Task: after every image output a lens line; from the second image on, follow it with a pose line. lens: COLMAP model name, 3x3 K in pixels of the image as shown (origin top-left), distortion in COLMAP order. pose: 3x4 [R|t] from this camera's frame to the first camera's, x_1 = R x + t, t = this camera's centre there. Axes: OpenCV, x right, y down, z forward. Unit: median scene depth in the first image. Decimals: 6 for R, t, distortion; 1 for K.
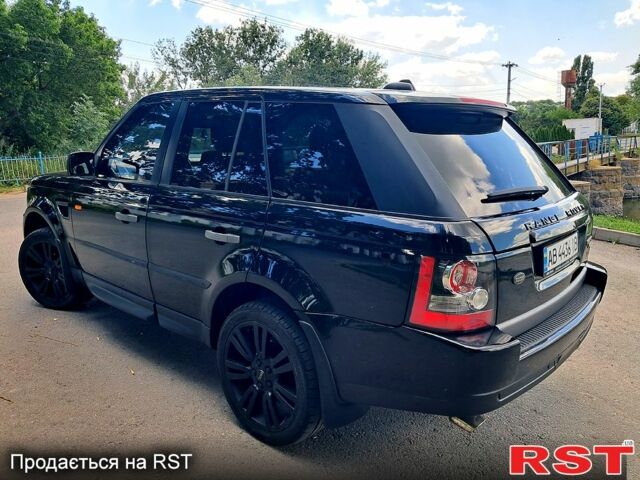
lens RADIAL K [[488.7, 0, 320.0], [0, 488.7, 240.0], [0, 0, 1]] dist [0.061253, -0.072842]
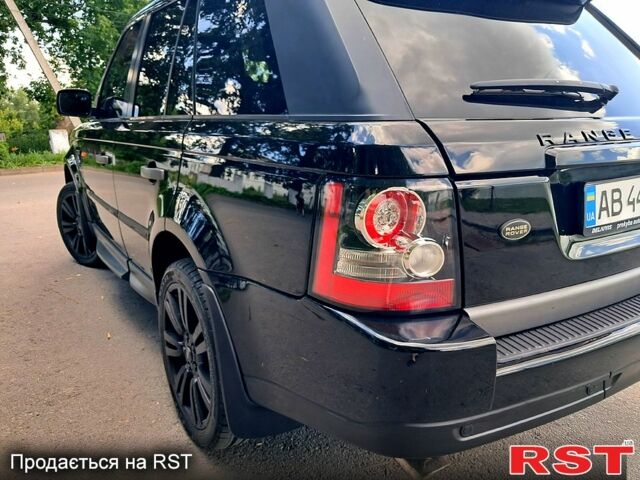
lens RADIAL K [[488.7, 0, 320.0], [0, 488.7, 240.0], [0, 0, 1]] dist [0.061253, -0.072842]
pose [[0.961835, 0.044560, -0.269976, 0.330886], [-0.036013, 0.998683, 0.036534, 0.074825], [0.271248, -0.025417, 0.962174, 0.385595]]
